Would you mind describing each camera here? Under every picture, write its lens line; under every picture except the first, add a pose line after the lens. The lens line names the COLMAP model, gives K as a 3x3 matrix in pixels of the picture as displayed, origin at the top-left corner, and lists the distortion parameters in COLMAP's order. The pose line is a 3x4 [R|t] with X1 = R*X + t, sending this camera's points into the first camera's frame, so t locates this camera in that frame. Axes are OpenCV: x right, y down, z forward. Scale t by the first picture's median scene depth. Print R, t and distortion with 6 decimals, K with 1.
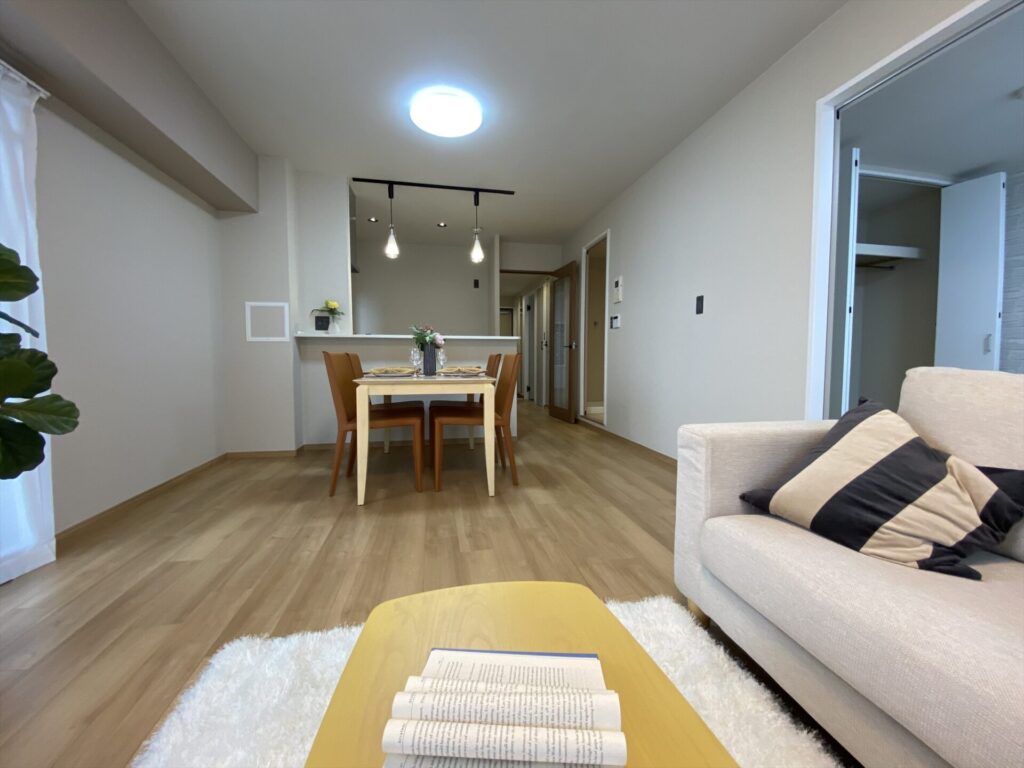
lens RADIAL K [[417.2, 0, 508.7], [0, 417.2, 382.4], [0, 0, 1]] dist [0.027891, -0.023251]
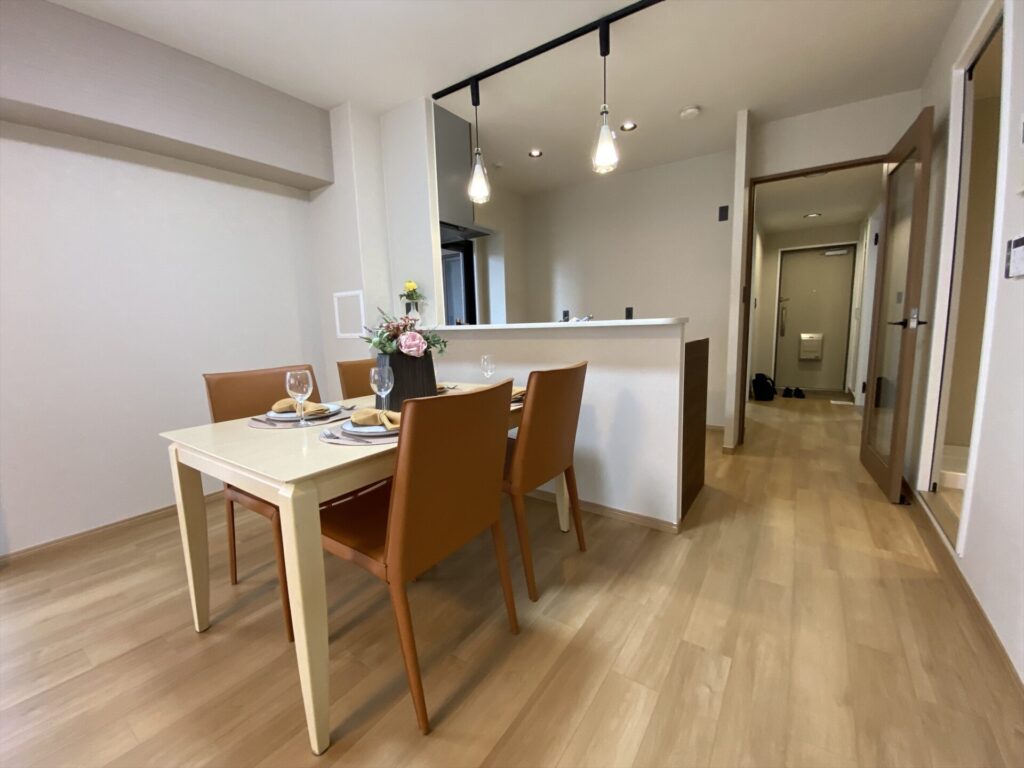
lens RADIAL K [[417.2, 0, 508.7], [0, 417.2, 382.4], [0, 0, 1]] dist [0.027891, -0.023251]
pose [[0.701360, 0.077406, -0.708592, 0.262115], [-0.012581, 0.995276, 0.096270, -0.094663], [0.712696, -0.058605, 0.699020, 0.634362]]
